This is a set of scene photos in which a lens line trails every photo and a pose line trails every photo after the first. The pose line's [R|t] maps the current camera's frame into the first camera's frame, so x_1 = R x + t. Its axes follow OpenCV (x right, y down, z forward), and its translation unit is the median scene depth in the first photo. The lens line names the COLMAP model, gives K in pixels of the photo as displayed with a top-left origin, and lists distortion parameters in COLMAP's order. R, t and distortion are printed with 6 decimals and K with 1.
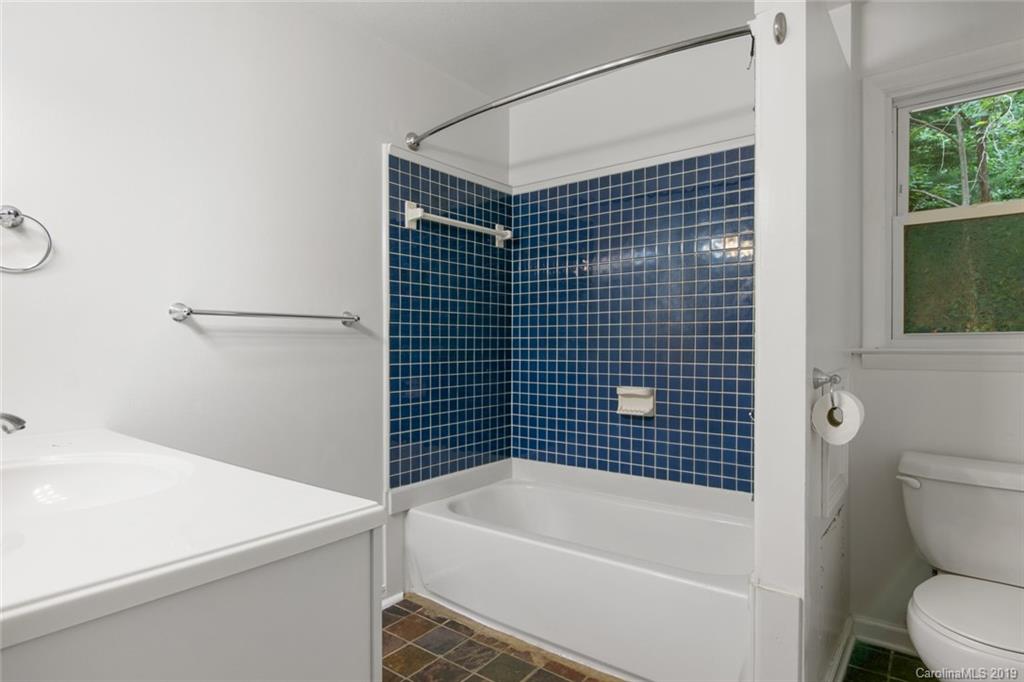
lens RADIAL K [[563.9, 0, 507.1], [0, 563.9, 342.0], [0, 0, 1]] dist [-0.004835, -0.002540]
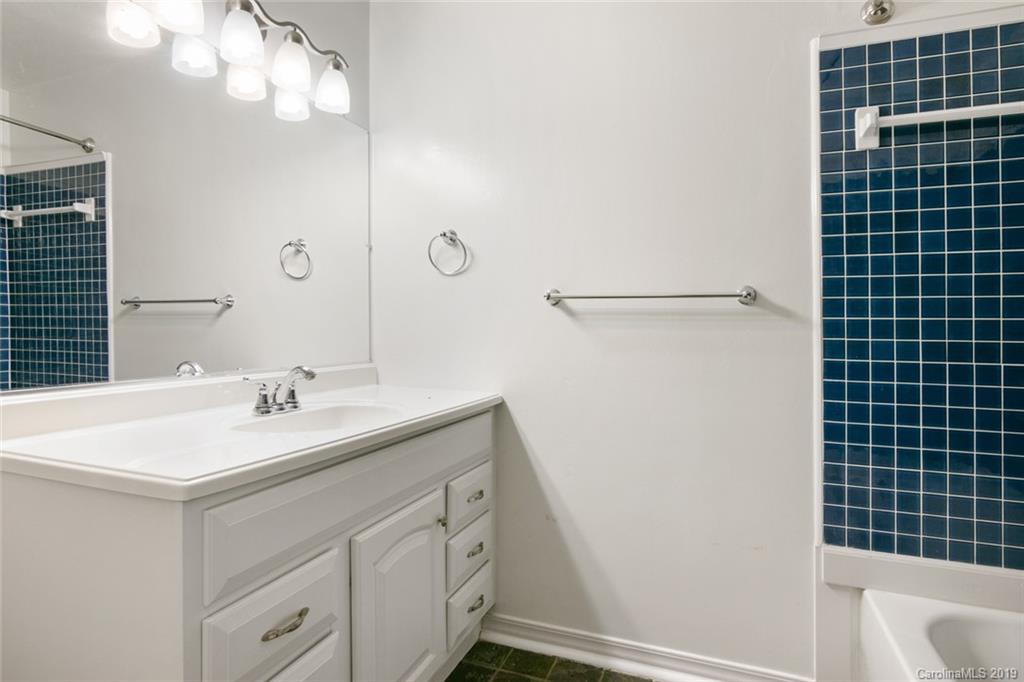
lens RADIAL K [[563.9, 0, 490.3], [0, 563.9, 320.7], [0, 0, 1]] dist [-0.004835, -0.002540]
pose [[0.275611, -0.004350, -0.961259, 0.325590], [-0.006618, 0.999957, -0.006423, 0.000224], [0.961246, 0.008132, 0.275570, 0.419979]]
